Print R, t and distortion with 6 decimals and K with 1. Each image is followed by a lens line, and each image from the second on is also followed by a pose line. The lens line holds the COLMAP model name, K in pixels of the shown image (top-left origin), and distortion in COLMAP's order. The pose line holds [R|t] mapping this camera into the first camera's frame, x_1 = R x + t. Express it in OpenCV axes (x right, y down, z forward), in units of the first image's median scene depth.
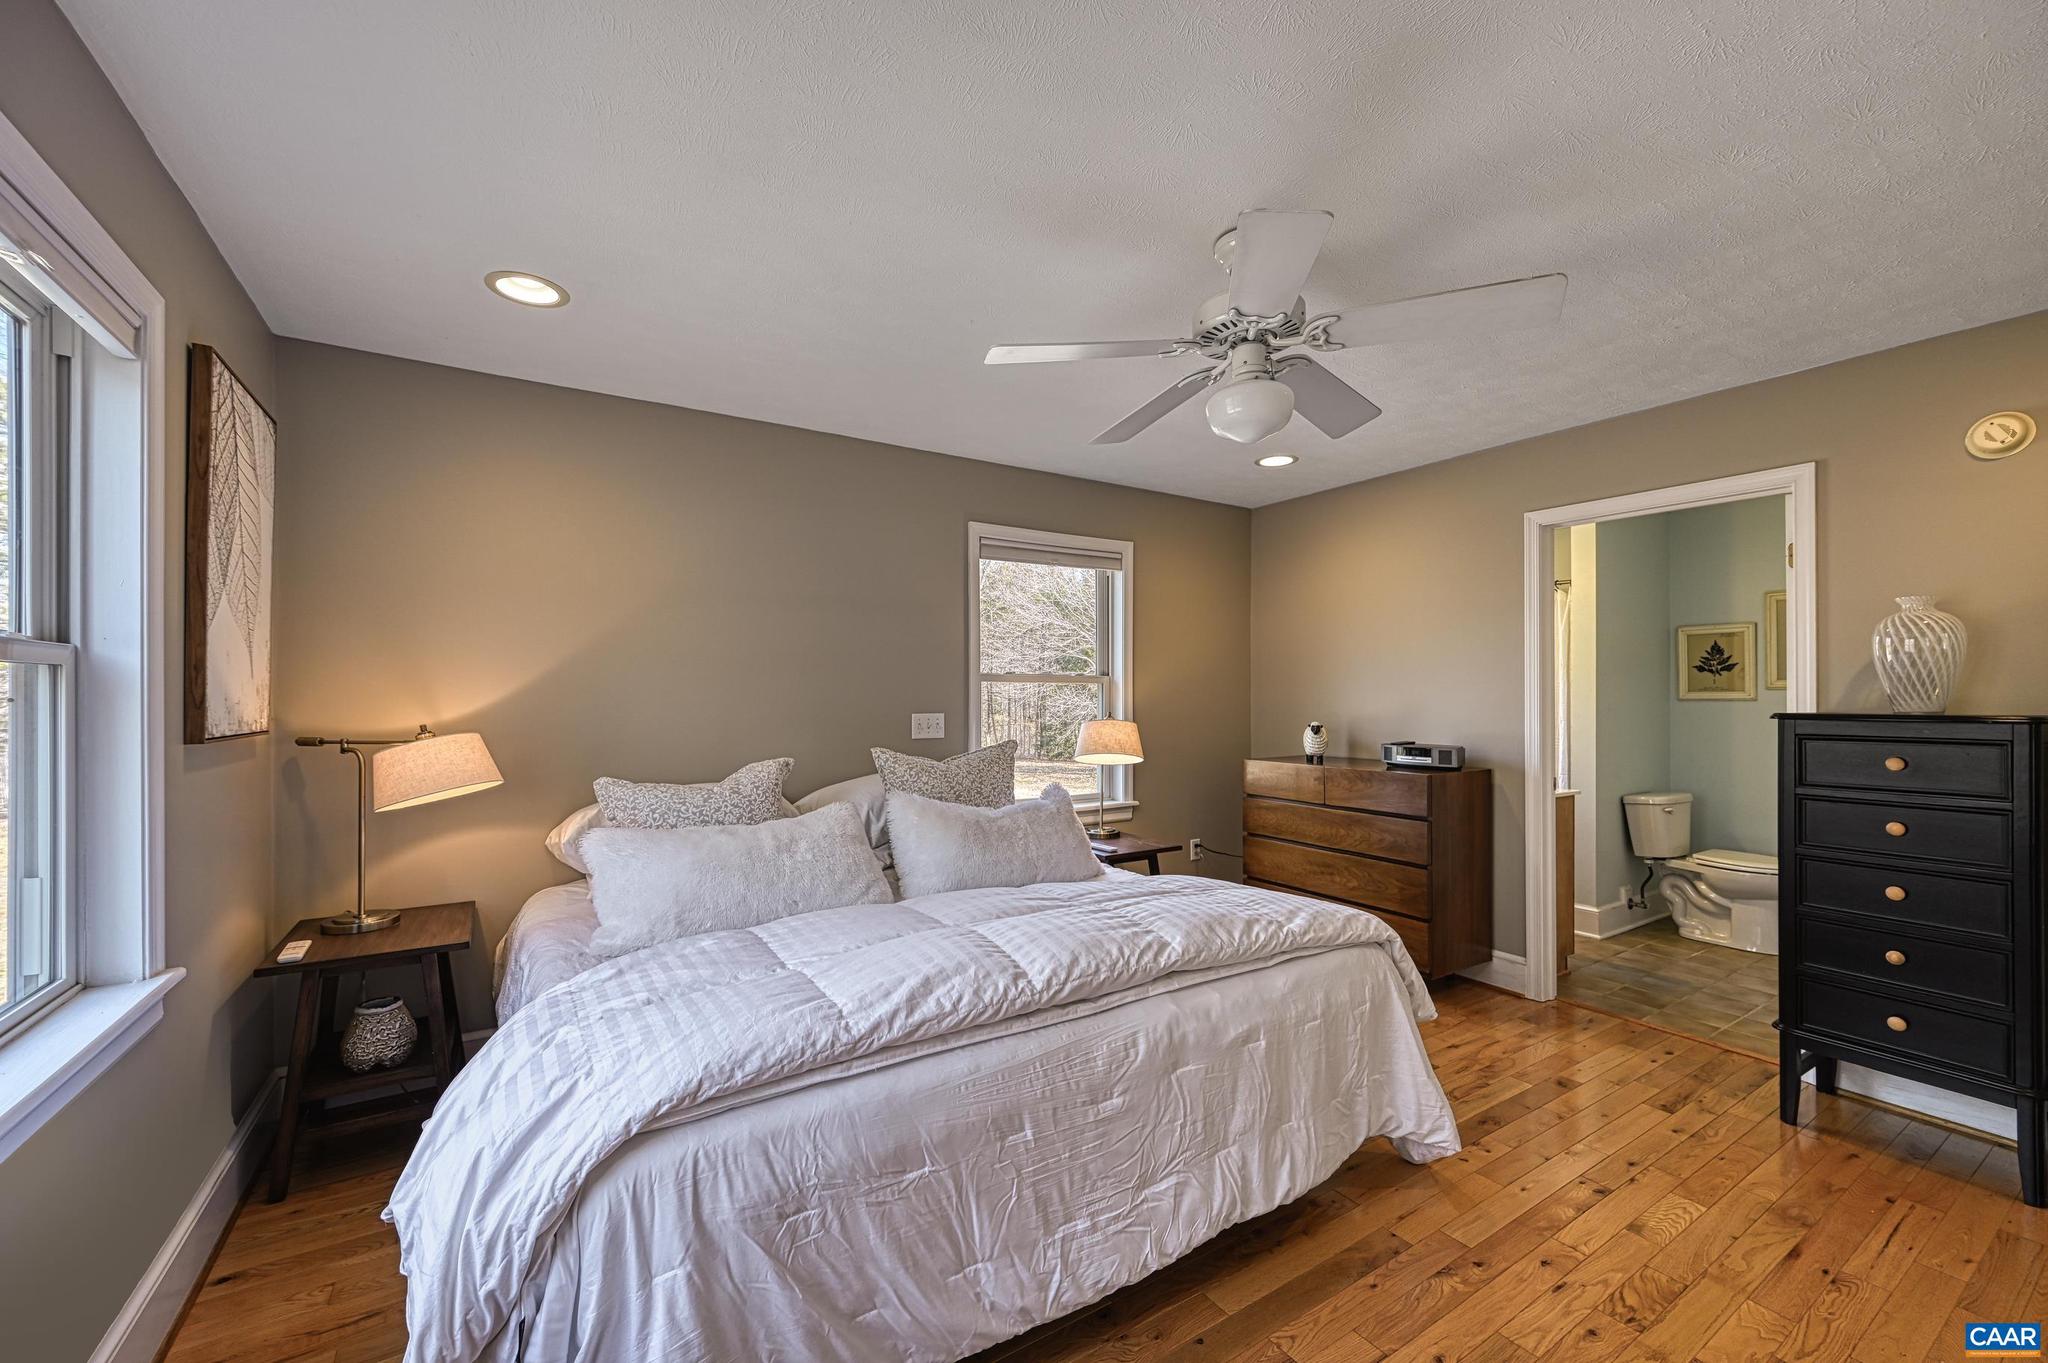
lens RADIAL K [[816.2, 0, 1029.8], [0, 816.2, 694.0], [0, 0, 1]] dist [-0.001010, -0.000092]
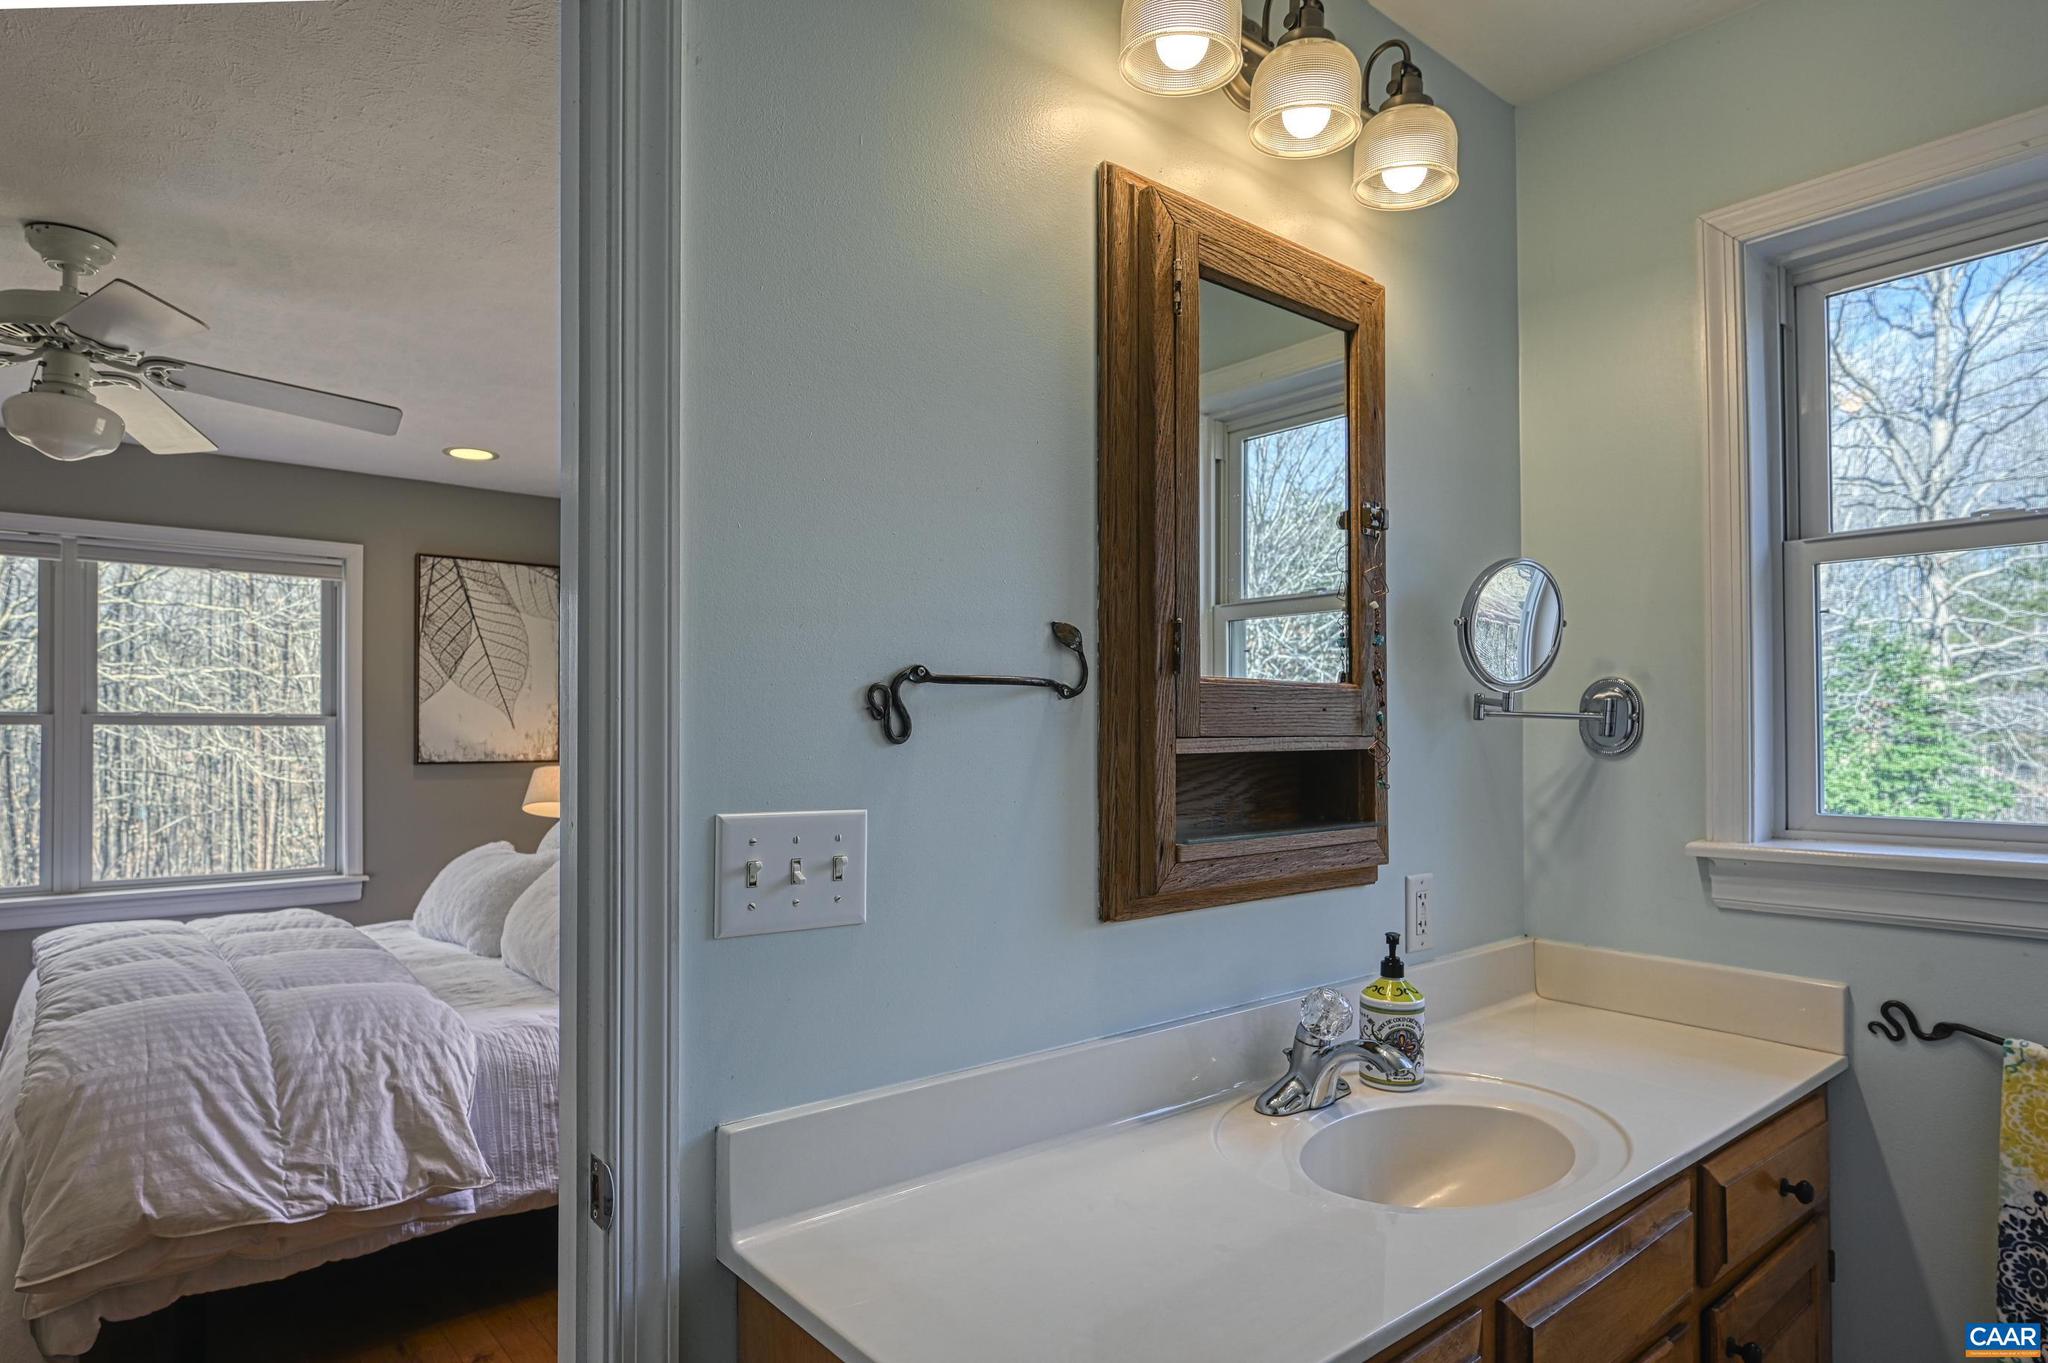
lens RADIAL K [[1147.4, 0, 1026.3], [0, 1147.4, 740.8], [0, 0, 1]] dist [-0.005243, -0.001275]
pose [[0.115362, 0.000444, -0.993323, 1.752745], [0.005093, 0.999986, 0.001039, 0.006006], [0.993310, -0.005179, 0.115358, 2.062357]]
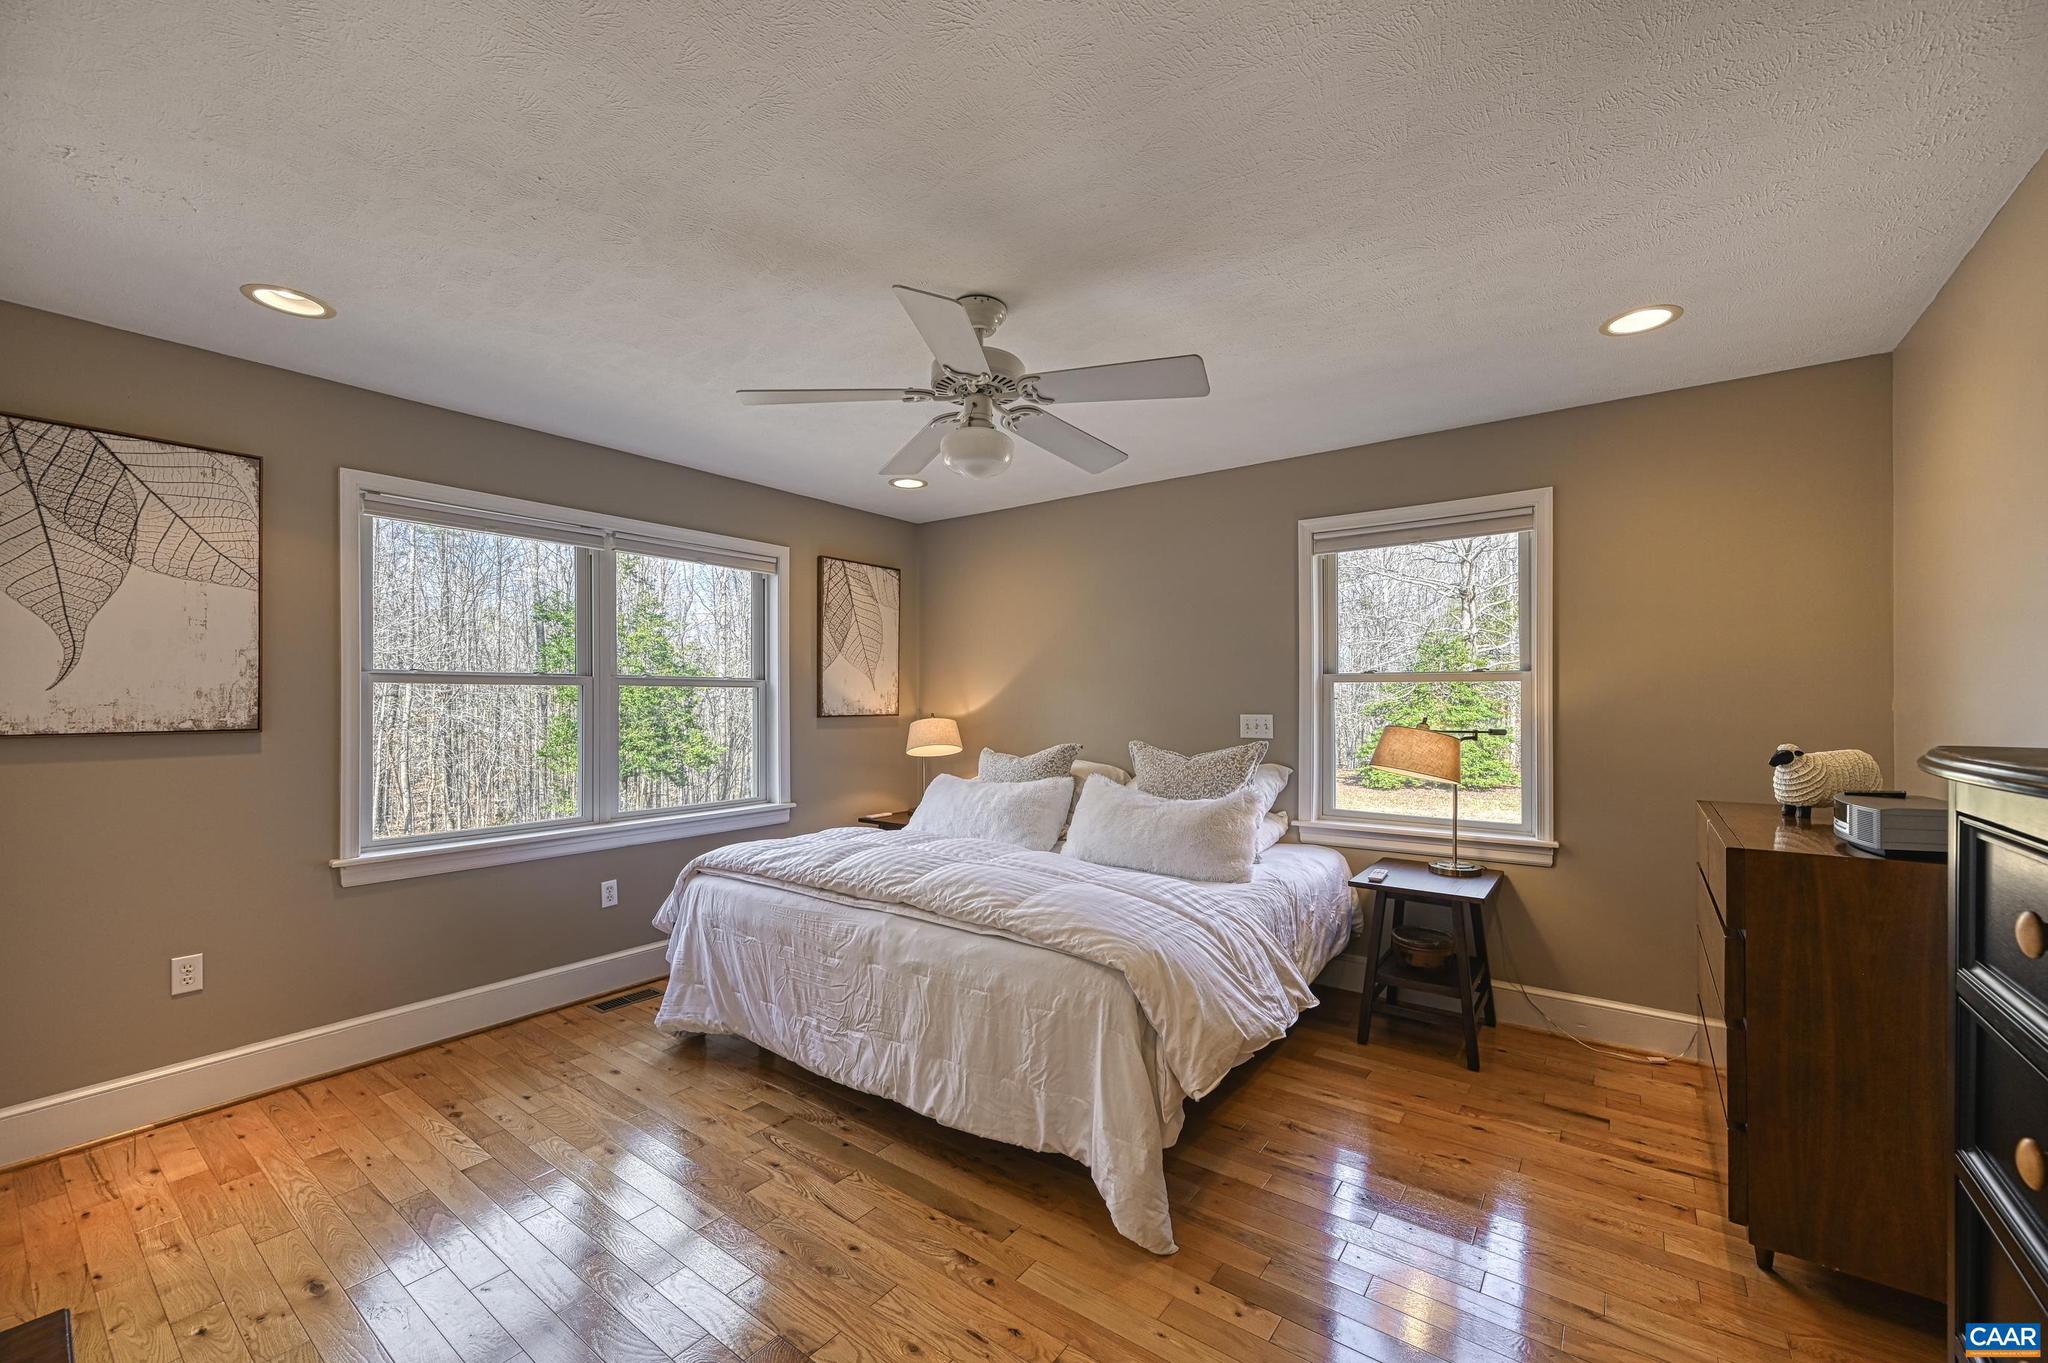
lens RADIAL K [[810.3, 0, 1028.2], [0, 810.3, 710.2], [0, 0, 1]] dist [-0.000469, -0.000173]
pose [[0.349510, 0.008729, -0.936892, 1.474877], [0.004120, 0.999933, 0.010853, 0.010437], [0.936924, -0.007653, 0.349450, 0.719866]]
